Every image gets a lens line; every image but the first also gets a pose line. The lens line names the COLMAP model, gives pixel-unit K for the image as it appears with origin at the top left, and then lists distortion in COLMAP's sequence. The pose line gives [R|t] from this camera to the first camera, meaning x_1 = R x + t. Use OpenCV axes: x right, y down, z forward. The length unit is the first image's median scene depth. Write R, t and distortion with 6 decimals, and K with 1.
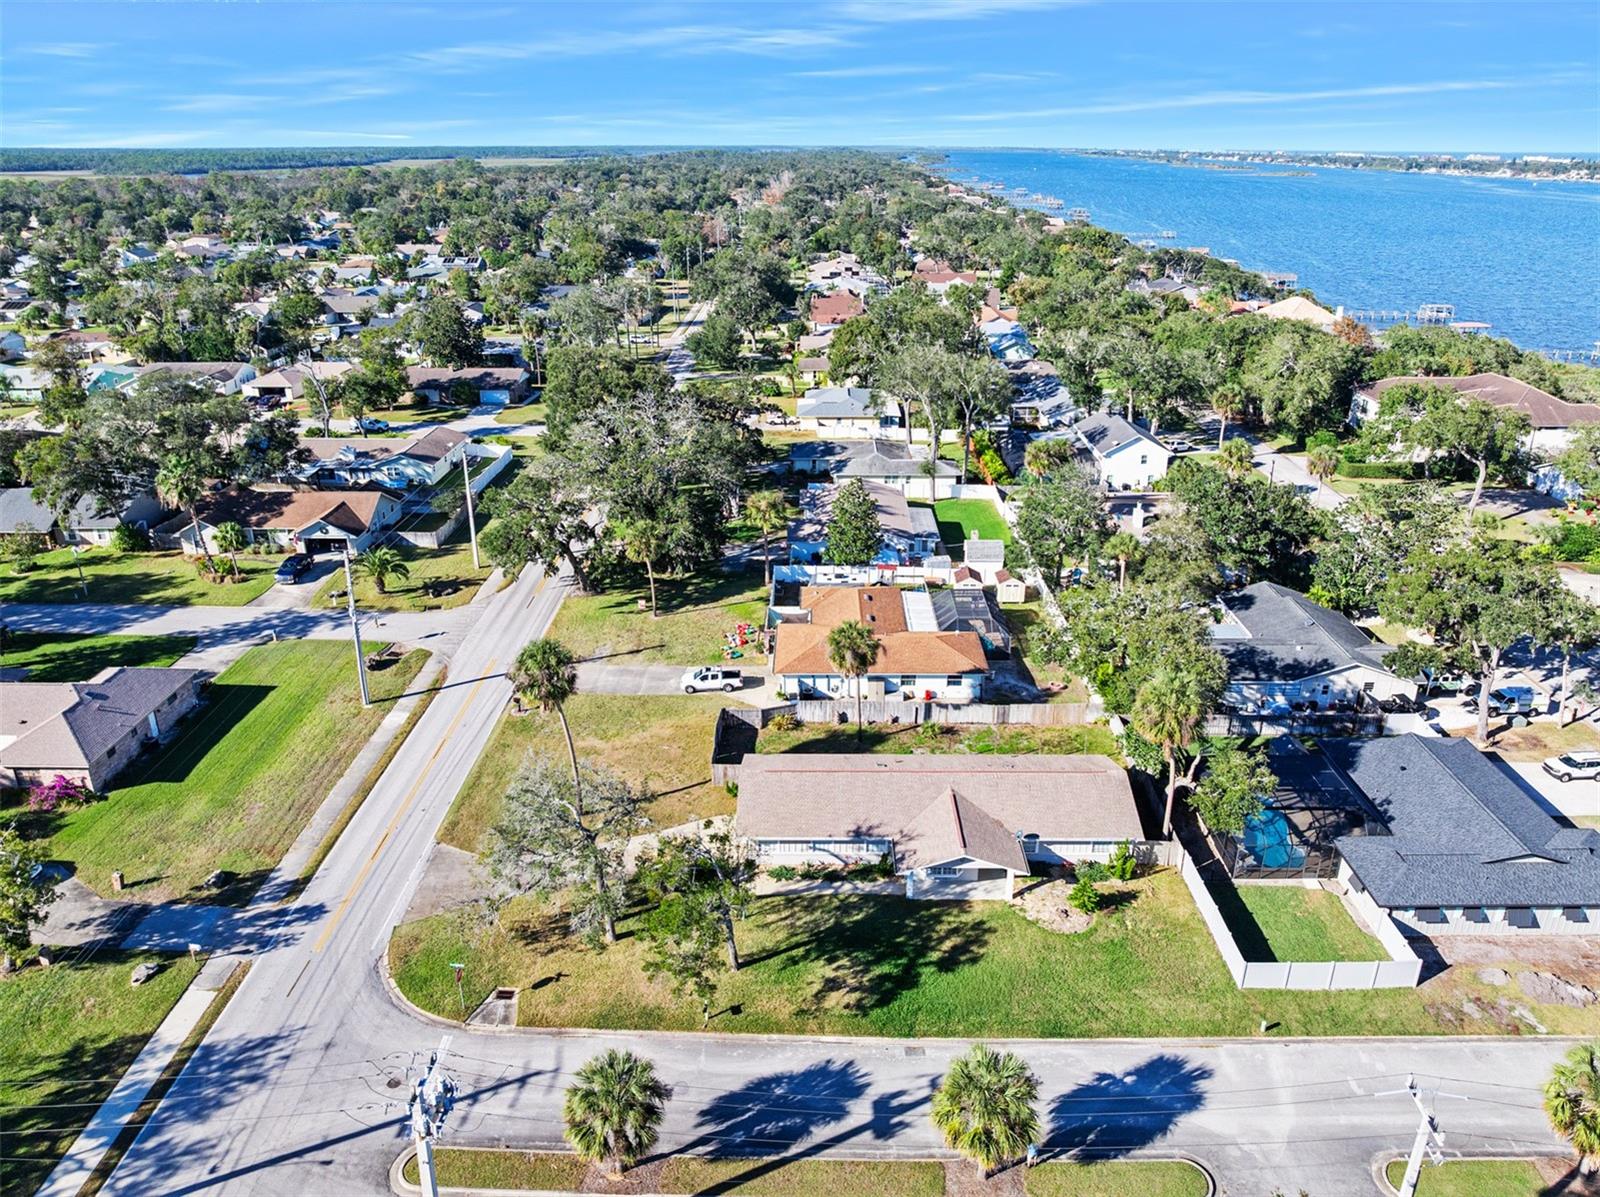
lens RADIAL K [[1111.0, 0, 808.4], [0, 1111.0, 597.0], [0, 0, 1]] dist [-0.053830, 0.027916]
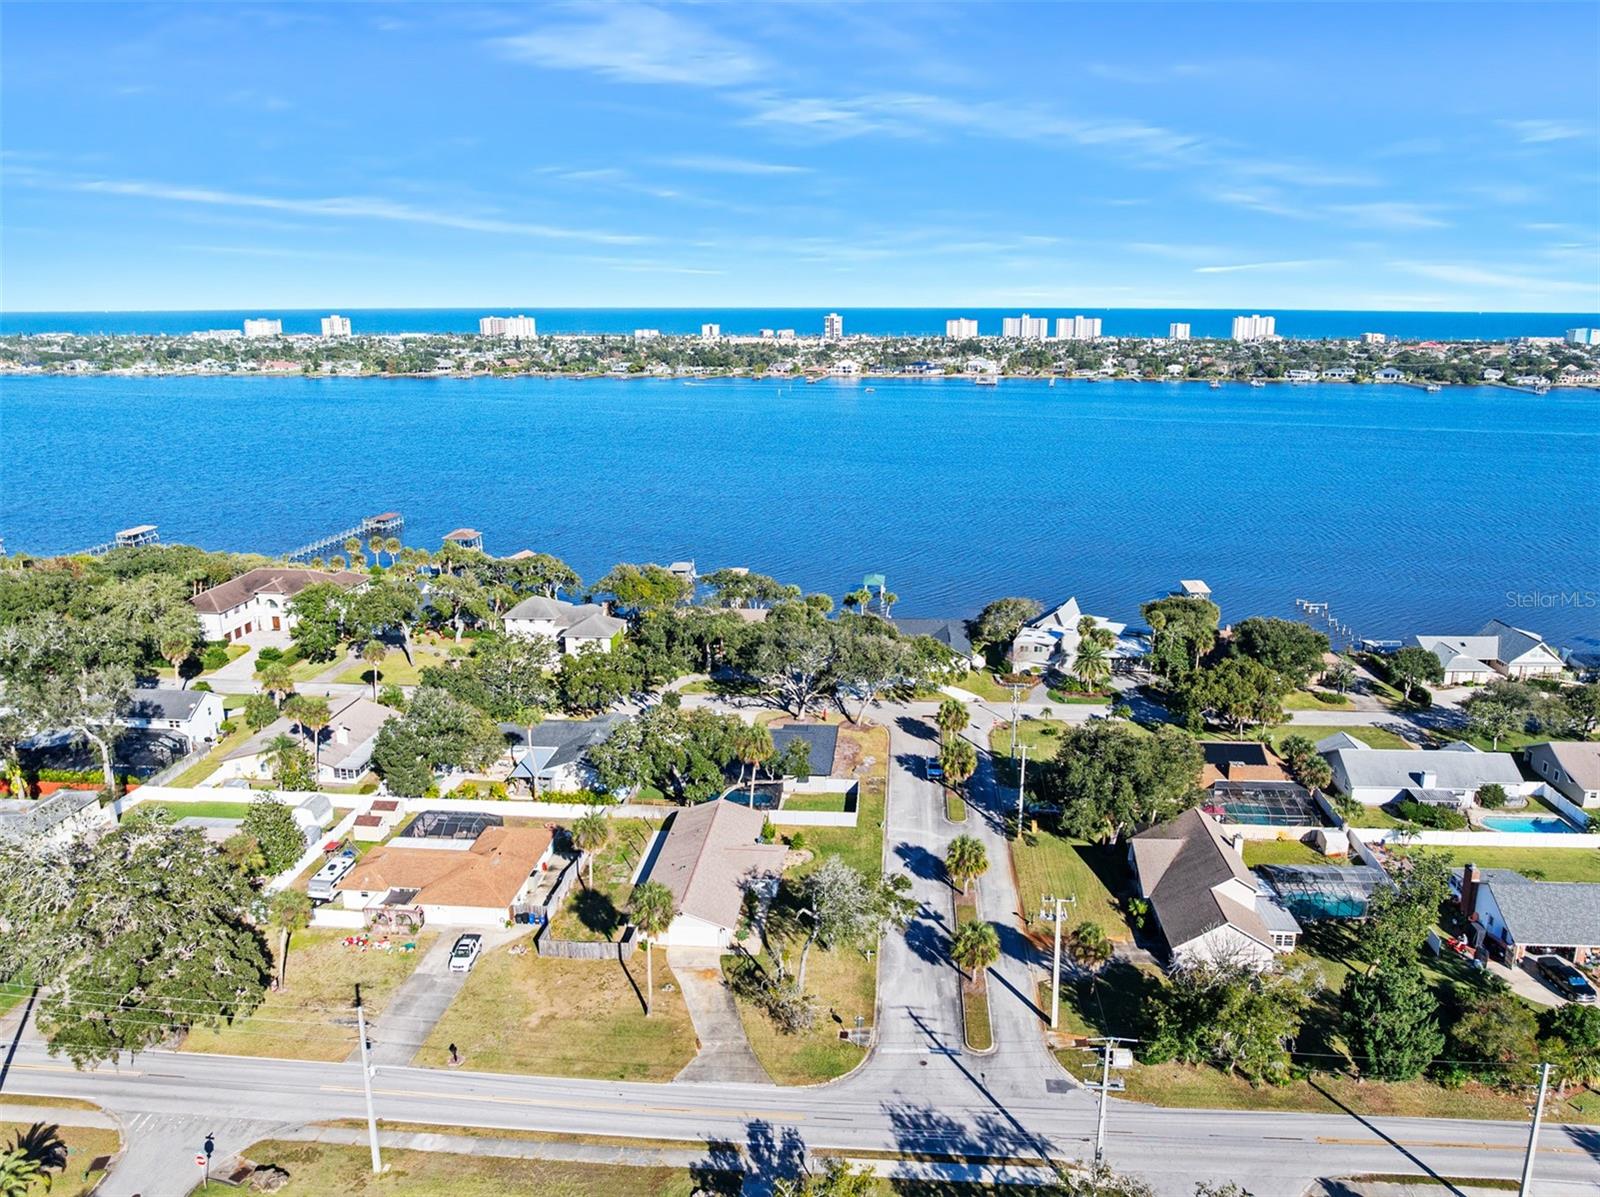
lens RADIAL K [[1121.2, 0, 824.4], [0, 1121.2, 577.3], [0, 0, 1]] dist [-0.032593, -0.004547]
pose [[0.060962, -0.229023, 0.971510, -1.434149], [0.374566, 0.907437, 0.190415, -0.466957], [-0.925194, 0.352287, 0.141103, 0.488303]]
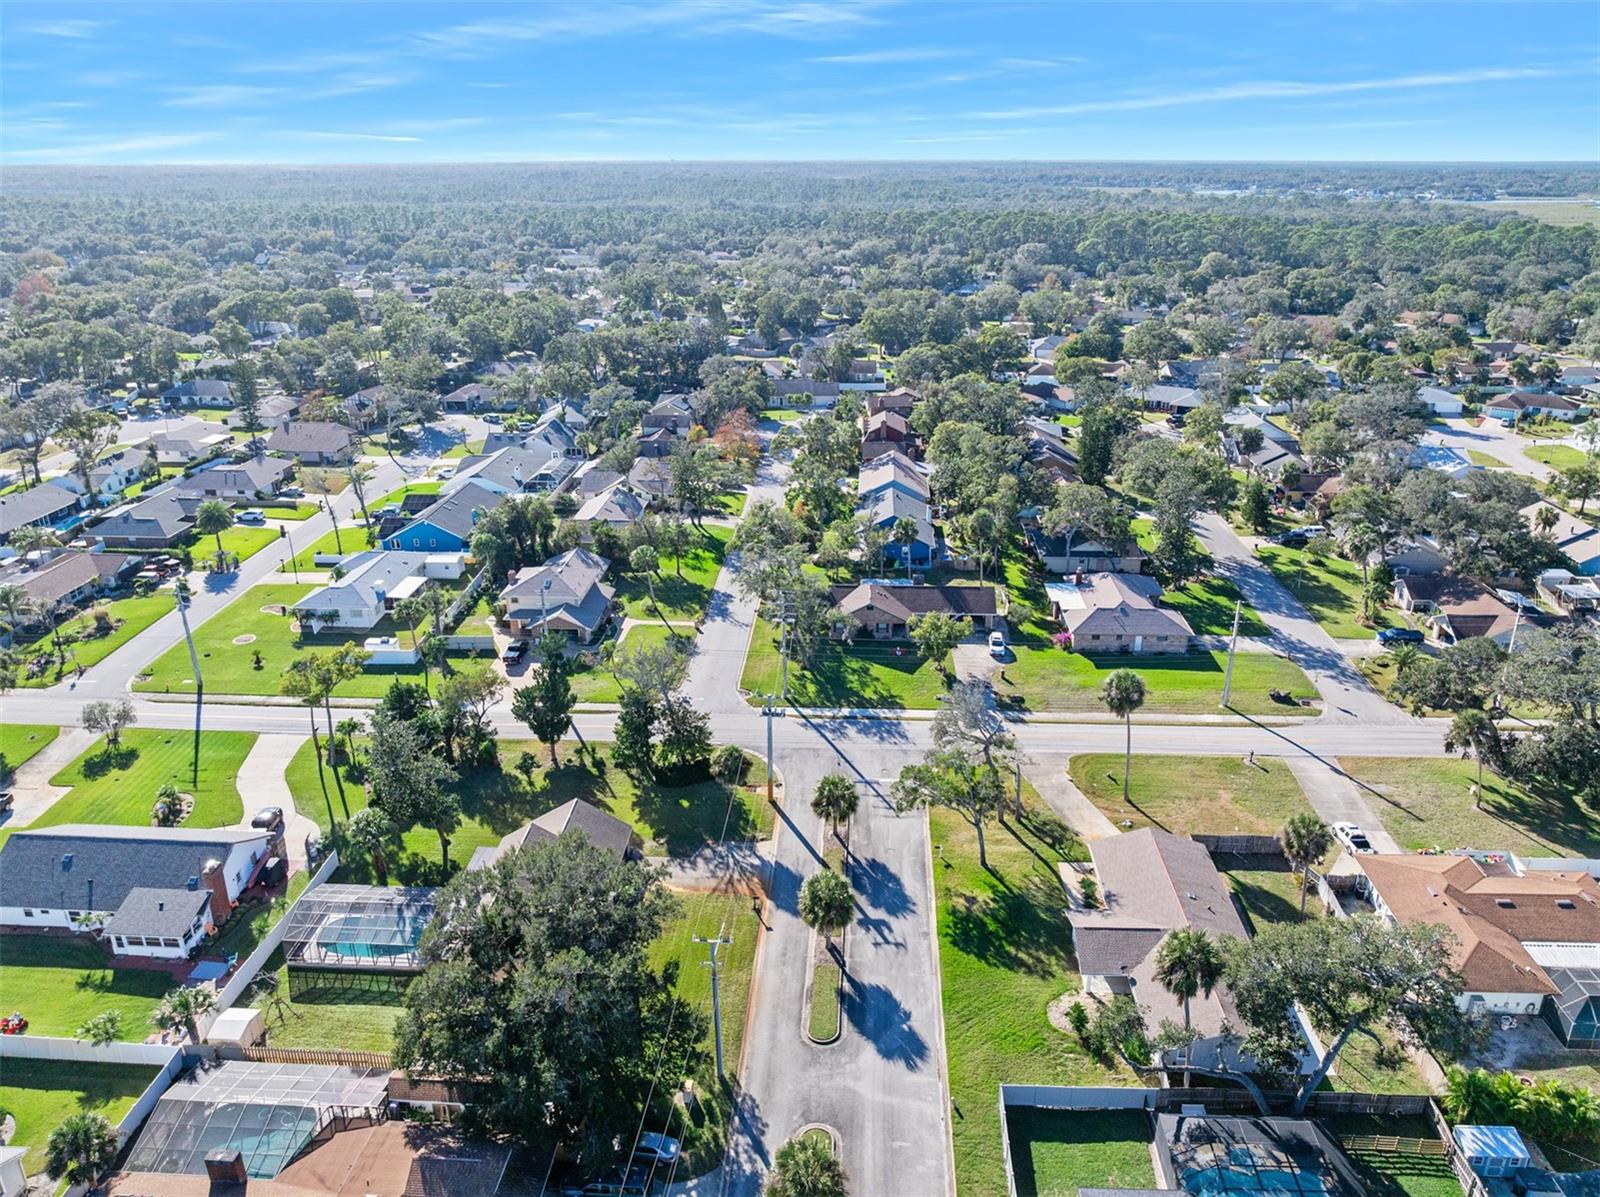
lens RADIAL K [[1143.0, 0, 800.0], [0, 1143.0, 598.5], [0, 0, 1]] dist [-0.033191, -0.003112]
pose [[-0.048488, 0.368984, -0.928170, 1.185230], [-0.370542, 0.856307, 0.359773, -0.438420], [0.927549, 0.361371, 0.095203, 0.396924]]
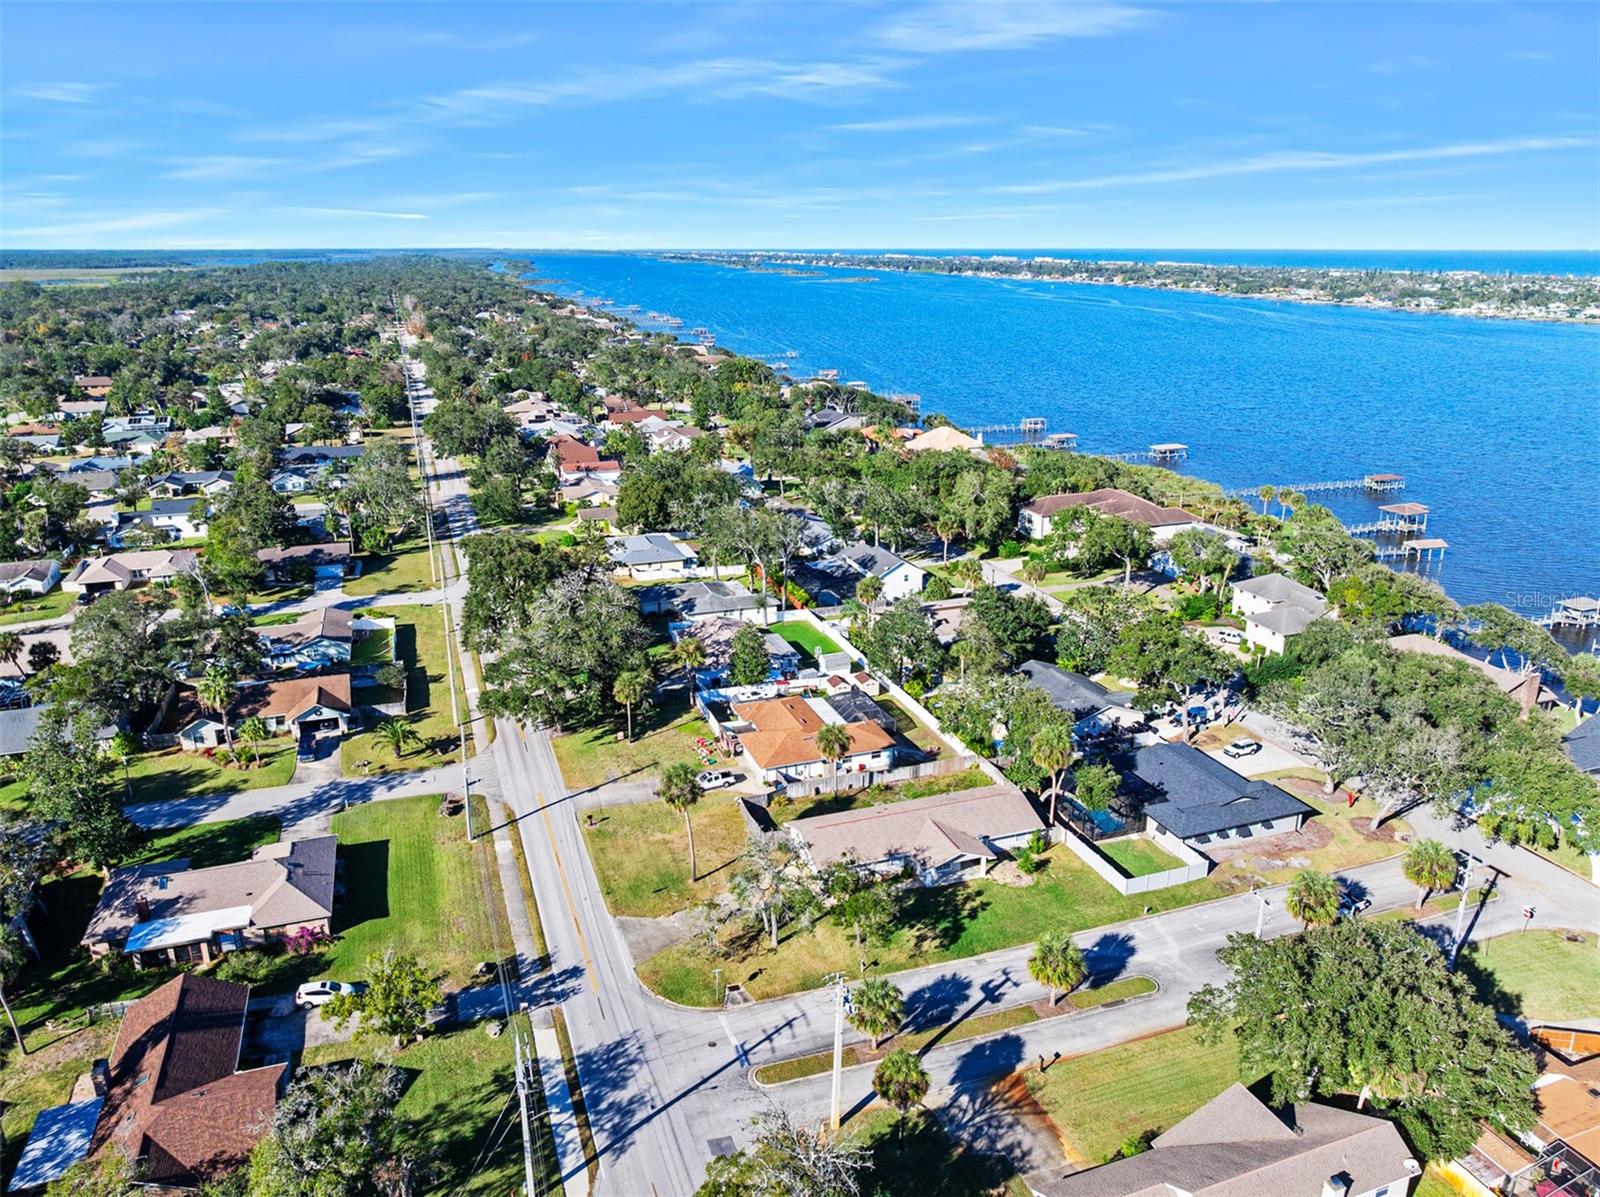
lens RADIAL K [[1122.4, 0, 808.4], [0, 1122.4, 559.7], [0, 0, 1]] dist [-0.025388, -0.002242]
pose [[0.936421, -0.091812, 0.338653, -0.567122], [0.130755, 0.986950, -0.093984, -0.068429], [-0.325605, 0.132289, 0.936206, -0.525153]]
